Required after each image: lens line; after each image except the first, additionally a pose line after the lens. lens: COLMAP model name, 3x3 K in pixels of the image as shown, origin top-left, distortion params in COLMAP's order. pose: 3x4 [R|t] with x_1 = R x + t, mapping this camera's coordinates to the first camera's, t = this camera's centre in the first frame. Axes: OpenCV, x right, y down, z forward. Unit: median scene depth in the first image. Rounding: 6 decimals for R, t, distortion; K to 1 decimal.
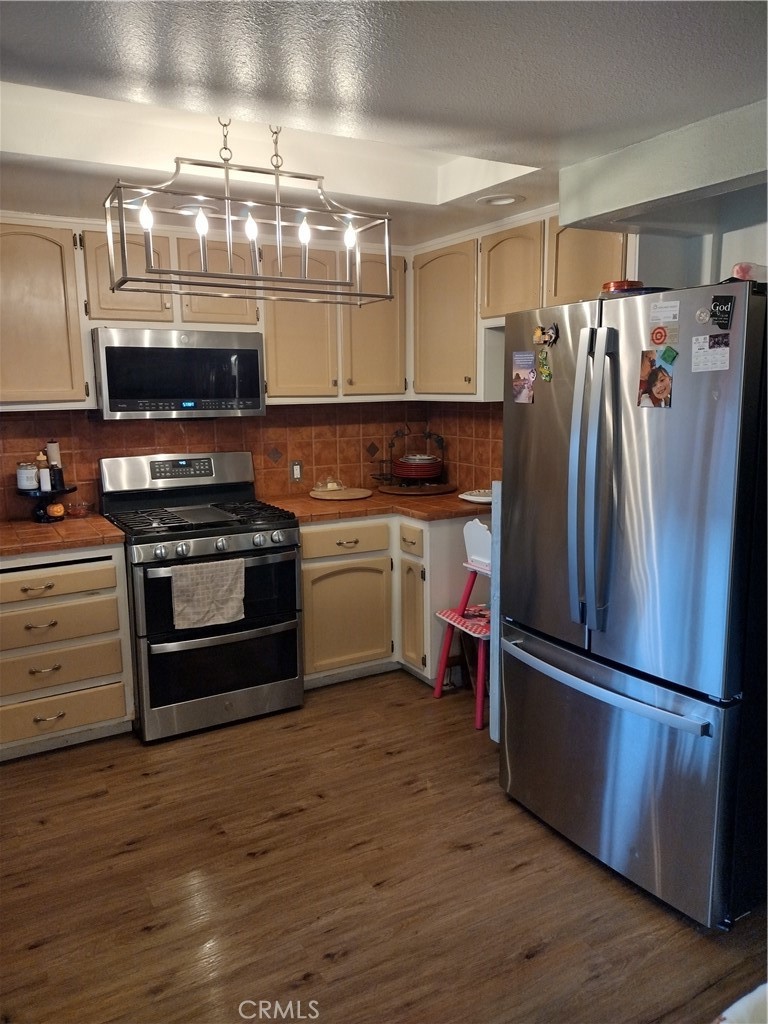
lens RADIAL K [[767.1, 0, 392.7], [0, 767.1, 507.3], [0, 0, 1]] dist [0.046821, -0.056202]
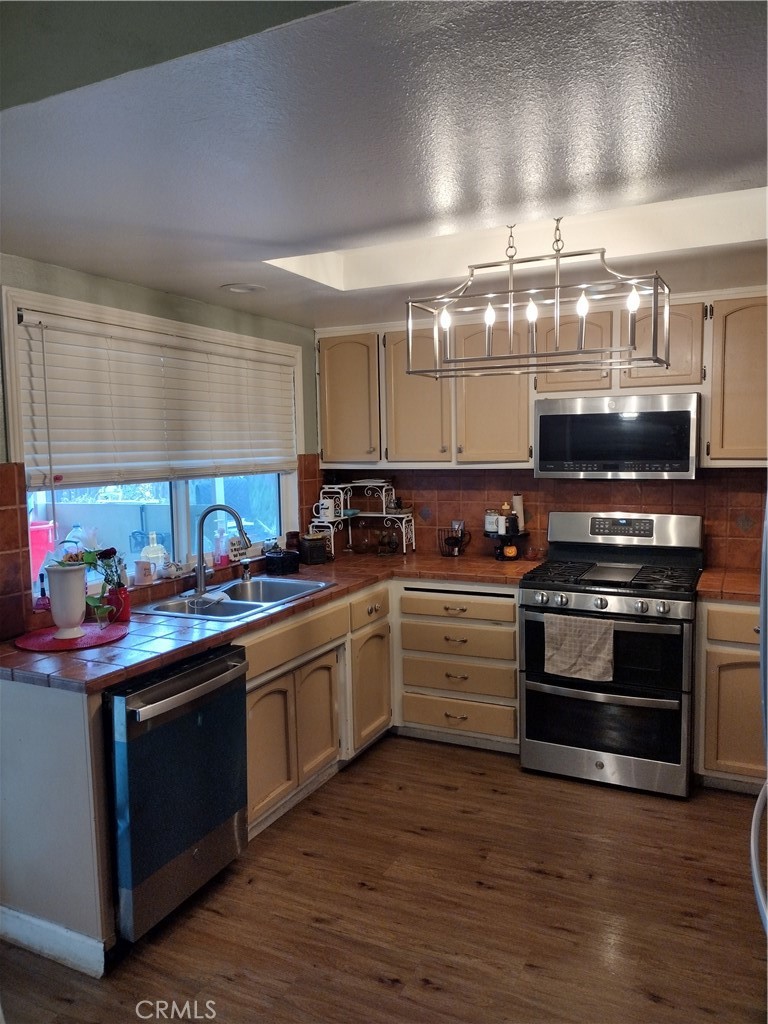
lens RADIAL K [[767.1, 0, 383.3], [0, 767.1, 508.2], [0, 0, 1]] dist [0.046821, -0.056202]
pose [[0.558413, 0.072844, -0.826359, 0.468753], [-0.127219, 0.991874, 0.001466, -0.042989], [0.819750, 0.104310, 0.563142, 0.178787]]
